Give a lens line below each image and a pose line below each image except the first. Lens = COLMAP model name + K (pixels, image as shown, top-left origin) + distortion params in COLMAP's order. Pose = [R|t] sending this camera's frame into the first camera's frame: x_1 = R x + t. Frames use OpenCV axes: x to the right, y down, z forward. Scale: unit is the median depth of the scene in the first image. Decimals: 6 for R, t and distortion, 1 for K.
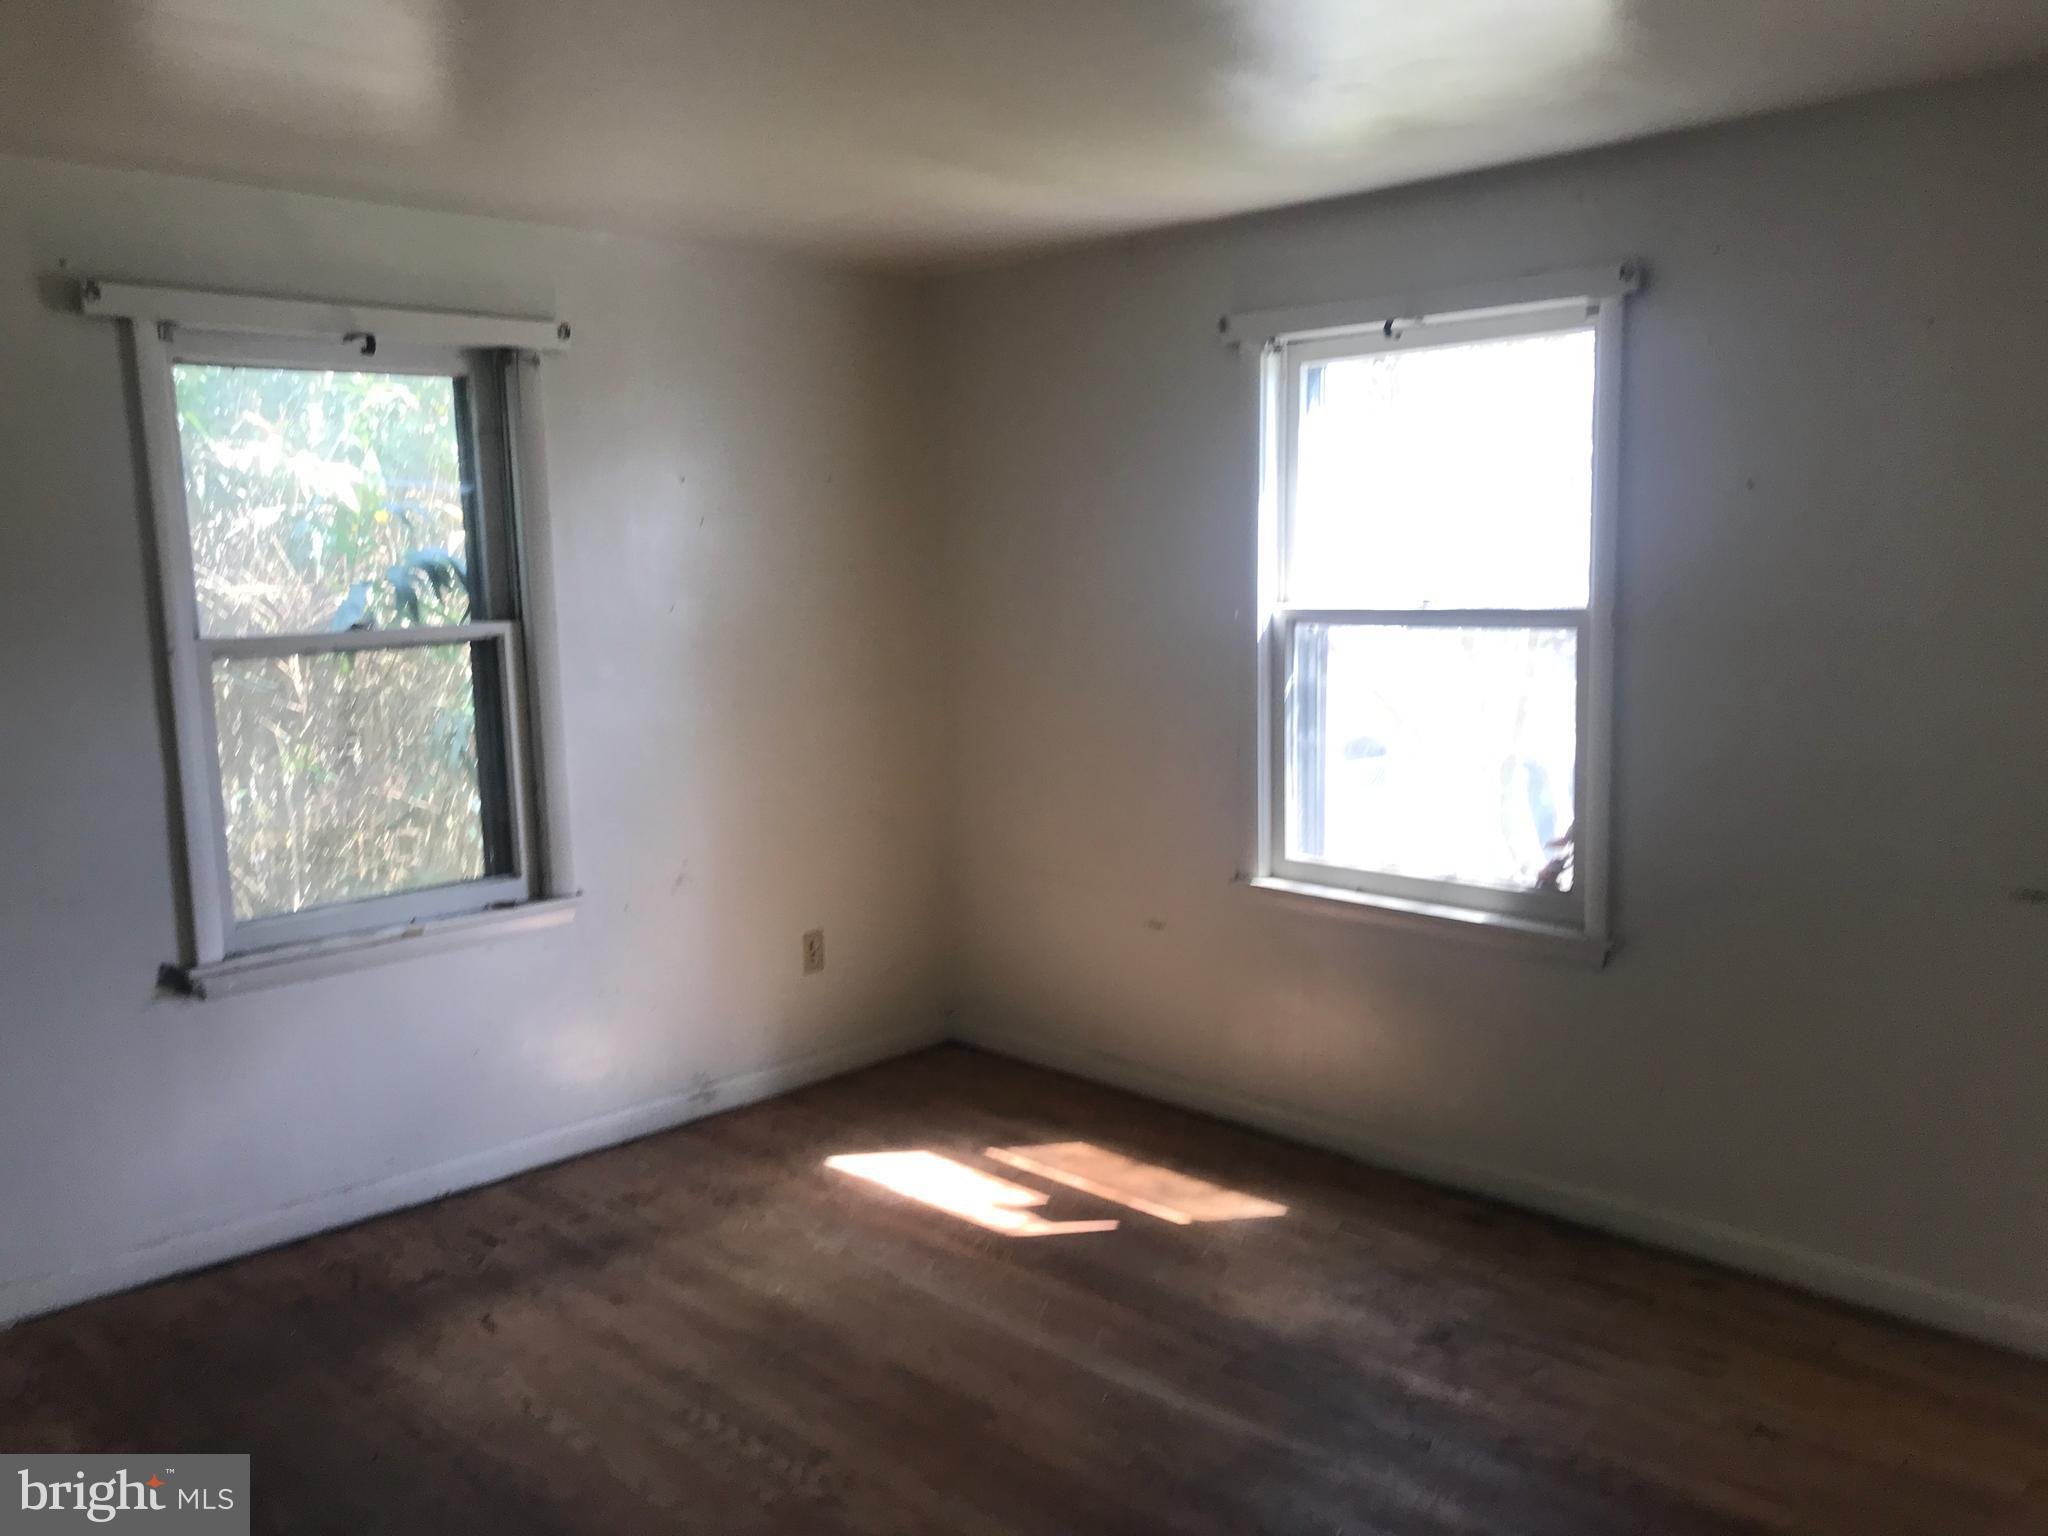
lens RADIAL K [[1671.2, 0, 1024.0], [0, 1671.2, 768.0], [0, 0, 1]] dist [0.114103, -0.161311]
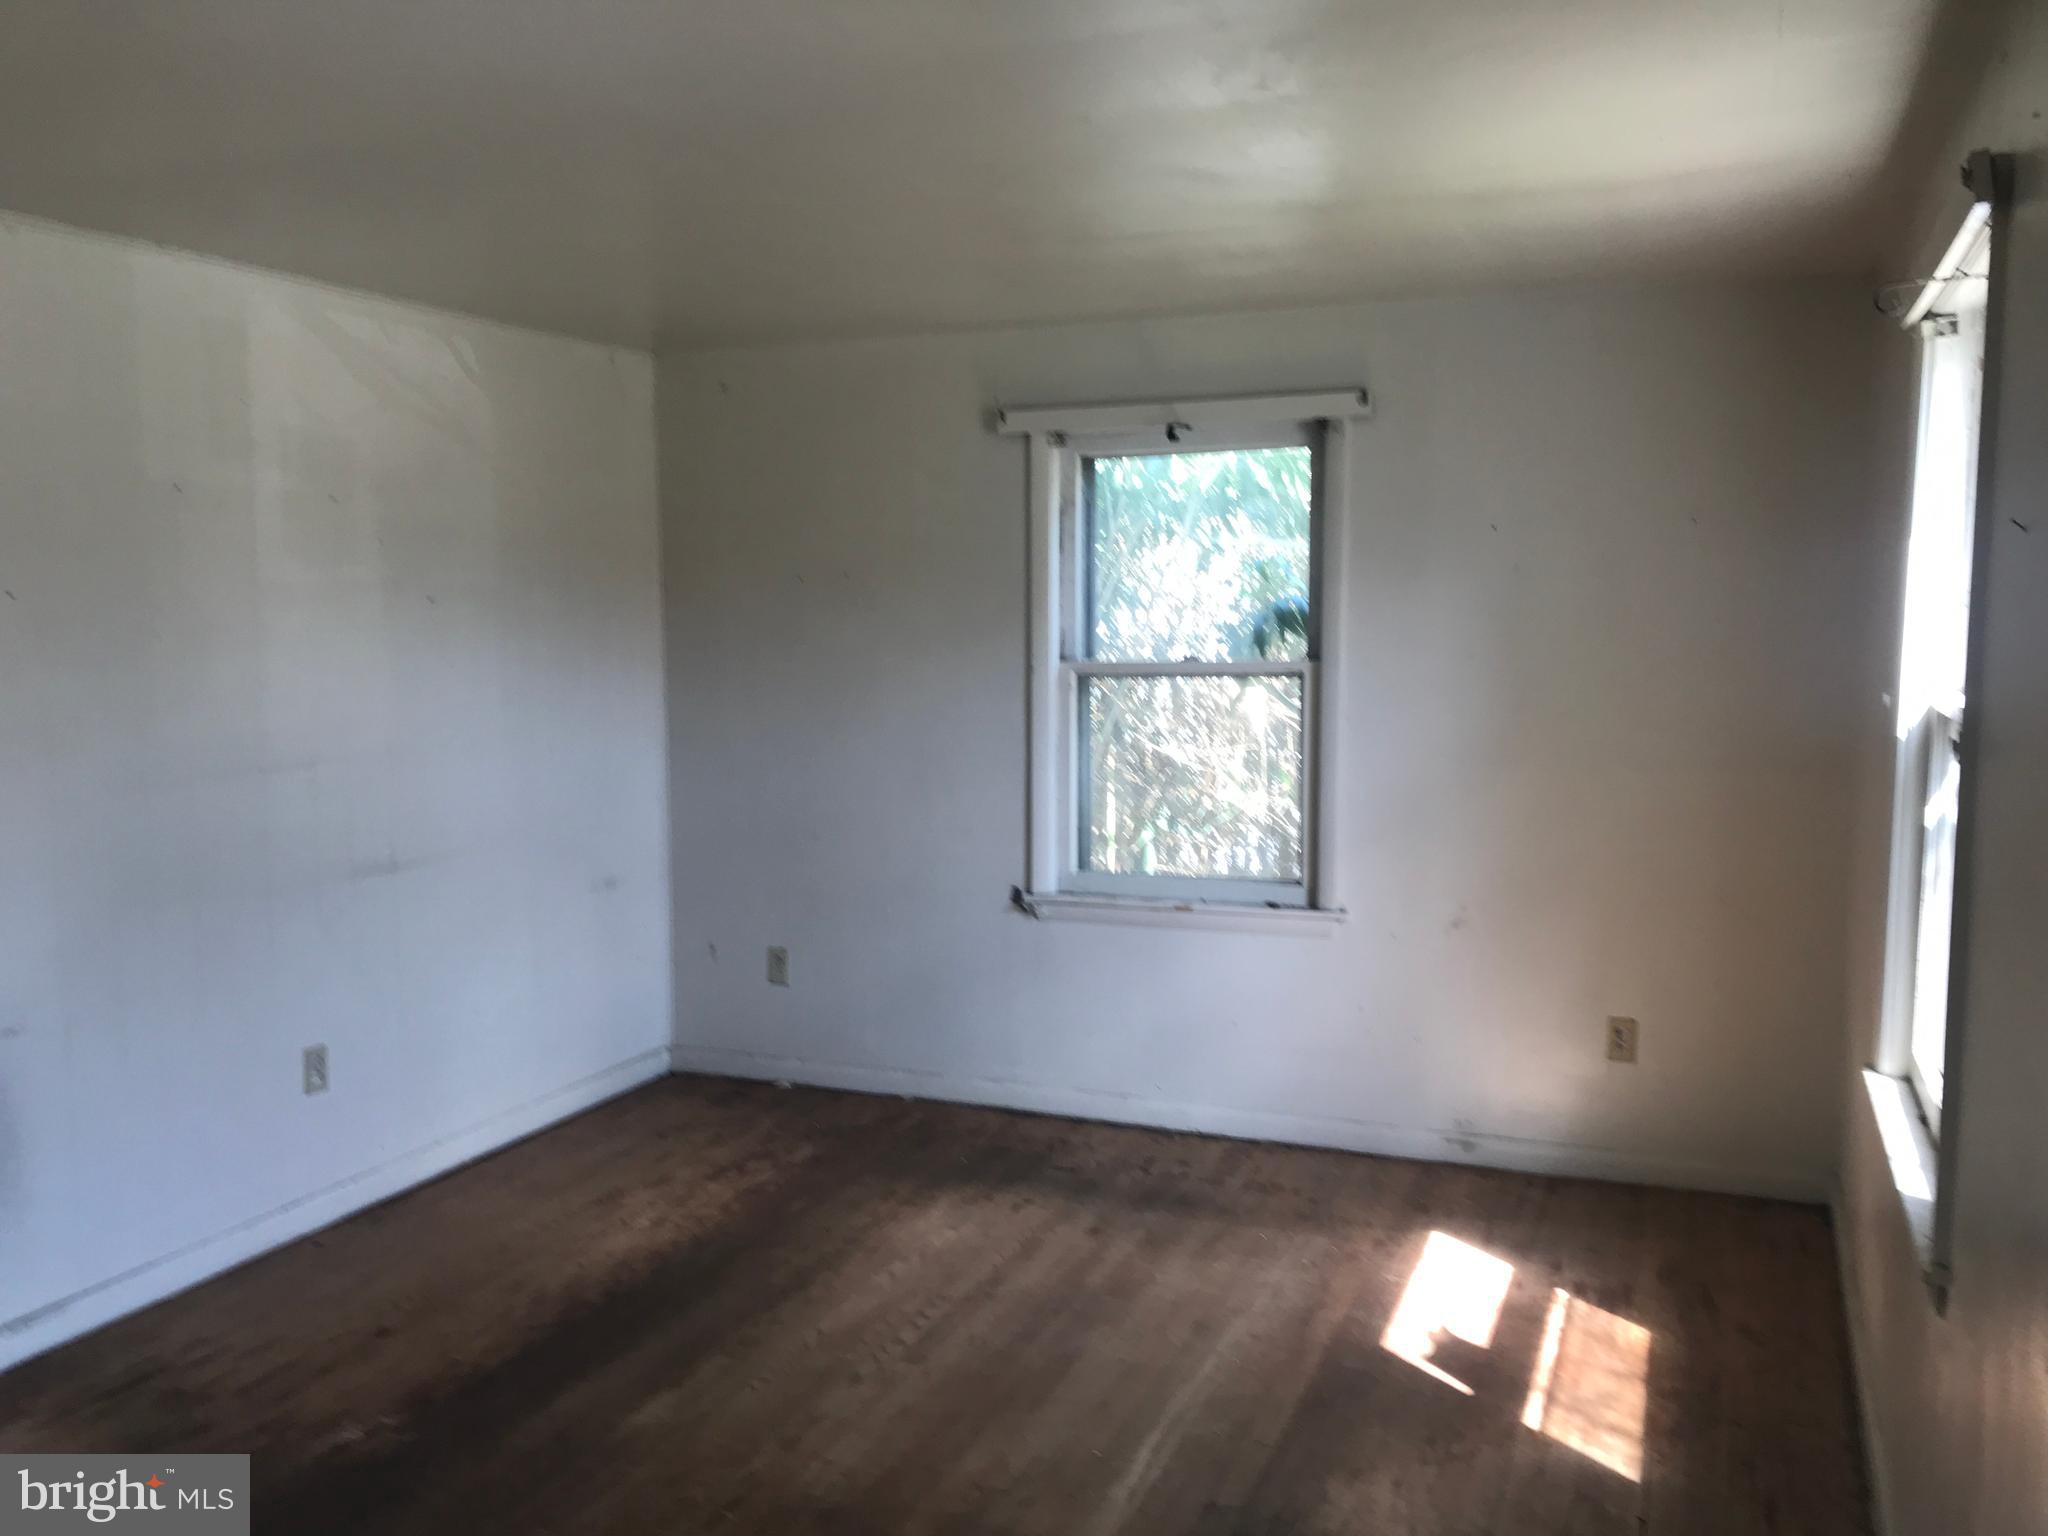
lens RADIAL K [[1671.2, 0, 1024.0], [0, 1671.2, 768.0], [0, 0, 1]] dist [0.114103, -0.161311]
pose [[0.399608, 0.112500, -0.909757, 0.716222], [-0.120710, 0.990257, 0.069433, -0.076839], [0.908704, 0.082071, 0.409294, 0.408520]]
